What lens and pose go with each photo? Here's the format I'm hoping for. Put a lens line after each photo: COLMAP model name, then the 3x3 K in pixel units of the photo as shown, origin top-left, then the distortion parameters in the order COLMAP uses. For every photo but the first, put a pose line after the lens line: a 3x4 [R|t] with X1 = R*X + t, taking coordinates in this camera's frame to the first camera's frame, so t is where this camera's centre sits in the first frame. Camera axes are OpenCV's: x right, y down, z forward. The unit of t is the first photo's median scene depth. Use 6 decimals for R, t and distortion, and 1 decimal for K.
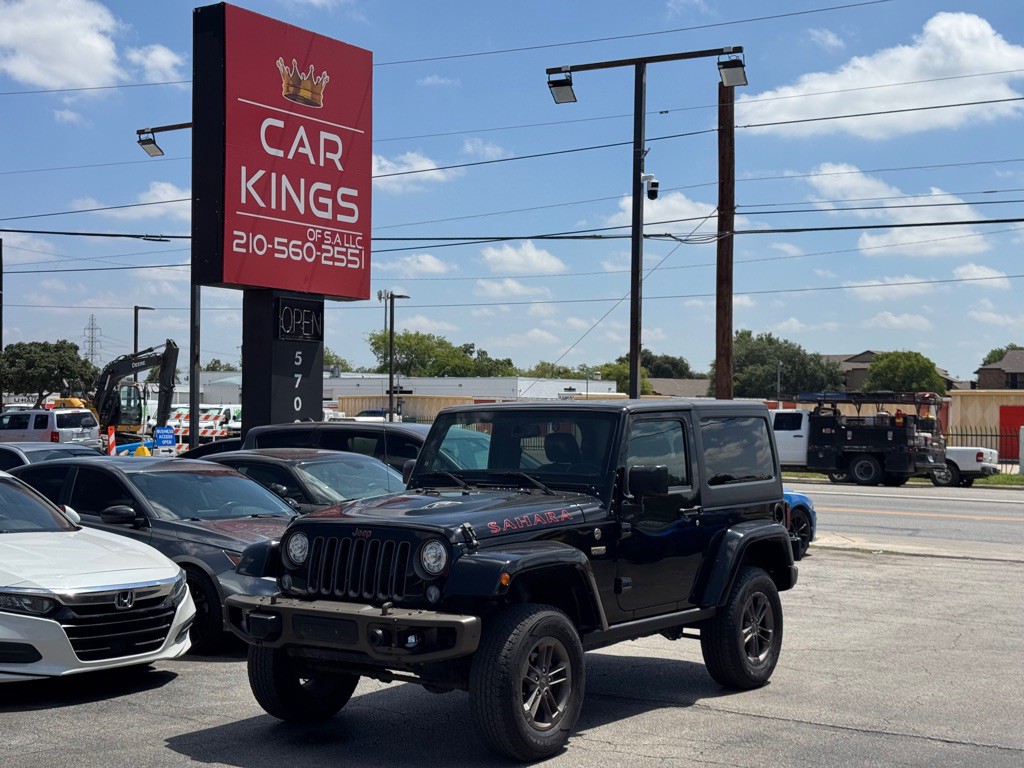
lens RADIAL K [[1439.1, 0, 515.7], [0, 1439.1, 389.1], [0, 0, 1]] dist [0.122166, 0.000000]
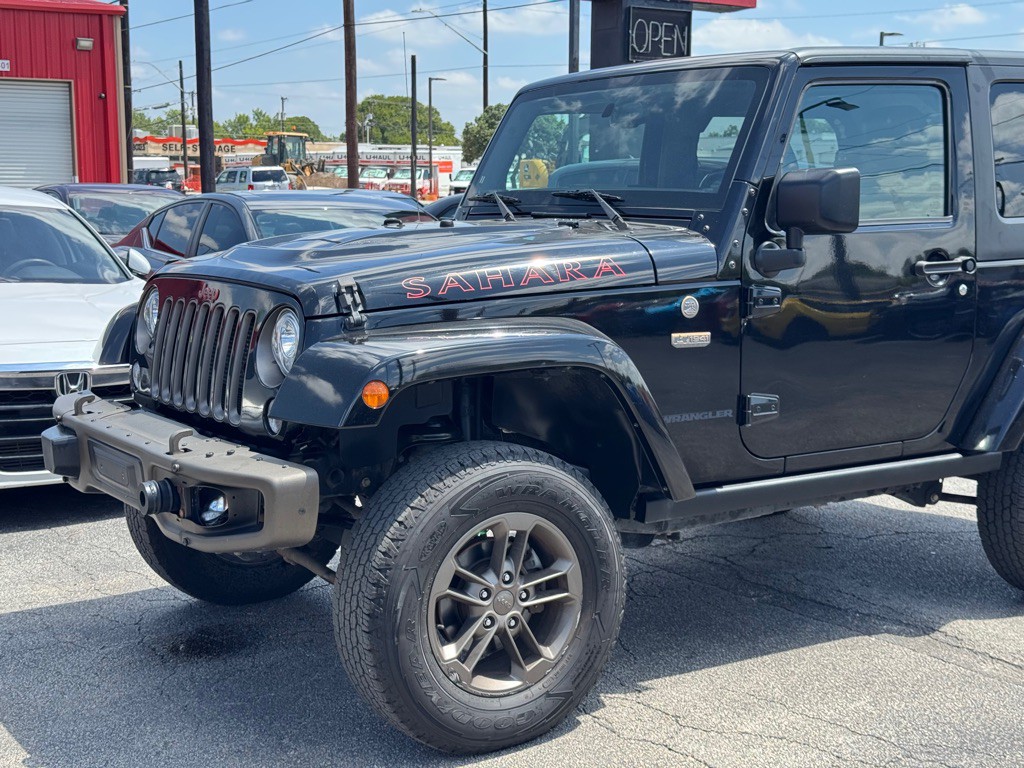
lens RADIAL K [[1439.1, 0, 510.4], [0, 1439.1, 397.9], [0, 0, 1]] dist [0.122166, 0.000000]
pose [[0.935128, 0.047356, -0.351130, 0.068891], [0.010780, 0.986766, 0.161792, 0.019707], [0.354145, -0.155081, 0.922242, 0.201527]]
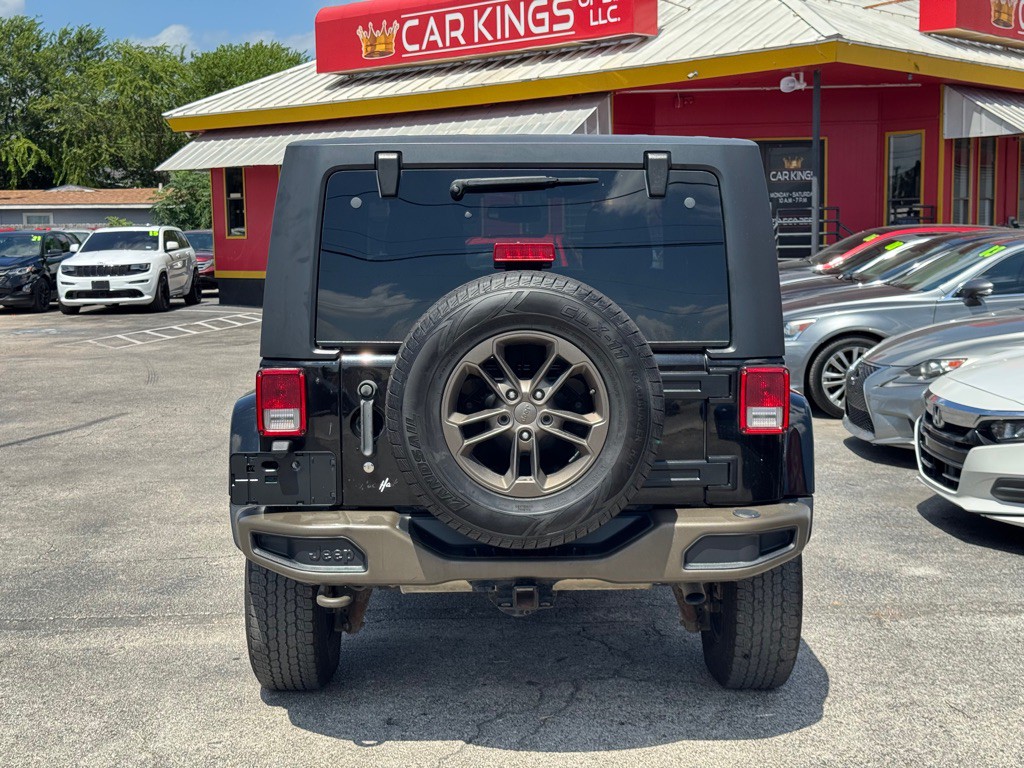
lens RADIAL K [[1439.1, 0, 517.2], [0, 1439.1, 389.1], [0, 0, 1]] dist [0.122166, 0.000000]
pose [[-0.802810, 0.064749, -0.592708, 0.185730], [0.014106, 0.995870, 0.089685, 0.022517], [0.596068, 0.063639, -0.800408, 0.676332]]
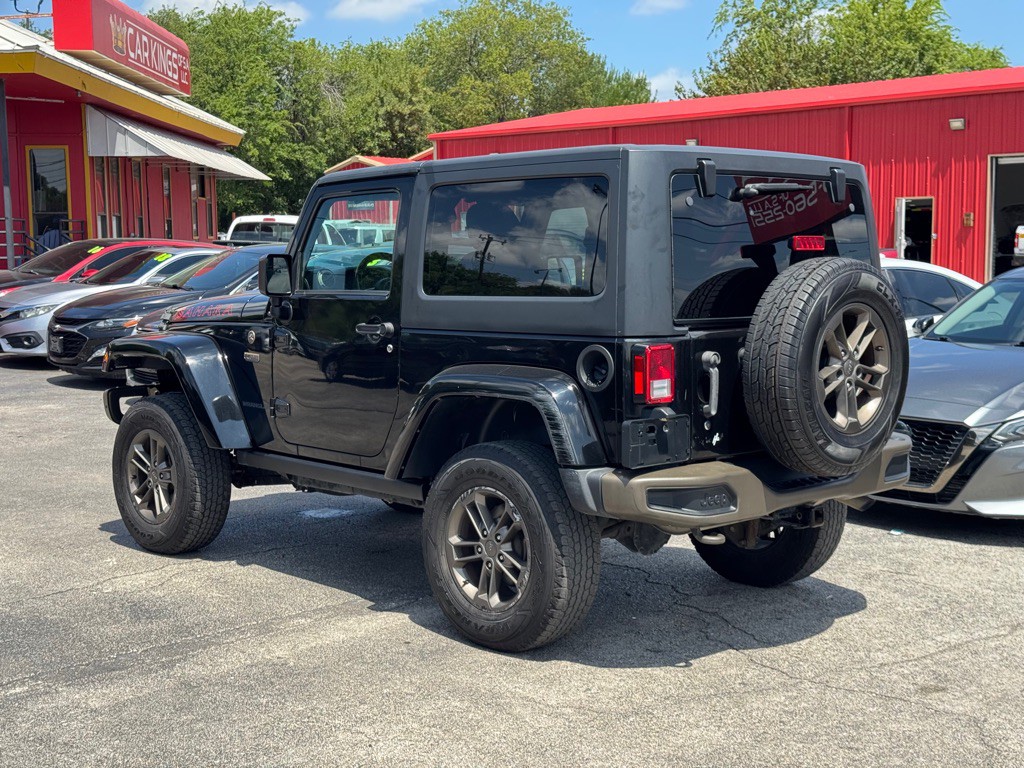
lens RADIAL K [[1439.1, 0, 502.4], [0, 1439.1, 380.8], [0, 0, 1]] dist [0.122166, 0.000000]
pose [[-0.190330, 0.086463, -0.977905, 0.327844], [0.019655, 0.996250, 0.084260, 0.023170], [0.981523, -0.003183, -0.191316, 0.509221]]
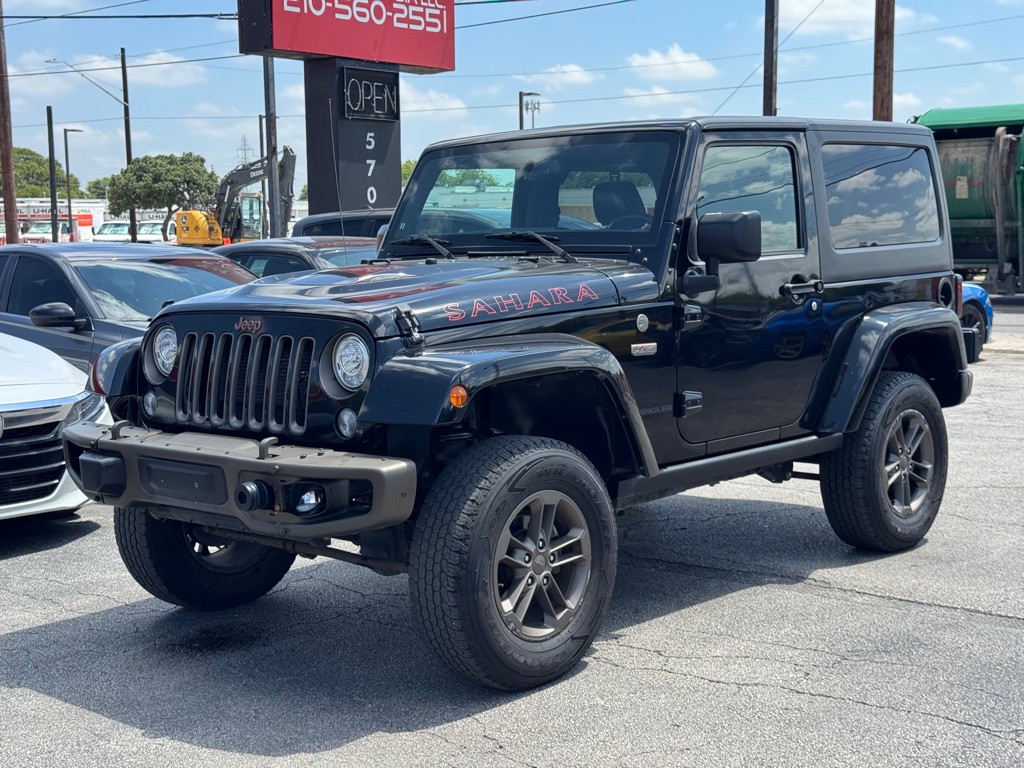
lens RADIAL K [[1439.1, 0, 517.2], [0, 1439.1, 391.5], [0, 0, 1]] dist [0.122166, 0.000000]
pose [[0.994192, -0.011240, -0.107032, 0.027233], [0.024945, 0.991514, 0.127583, 0.019367], [0.104690, -0.129512, 0.986036, 0.148739]]
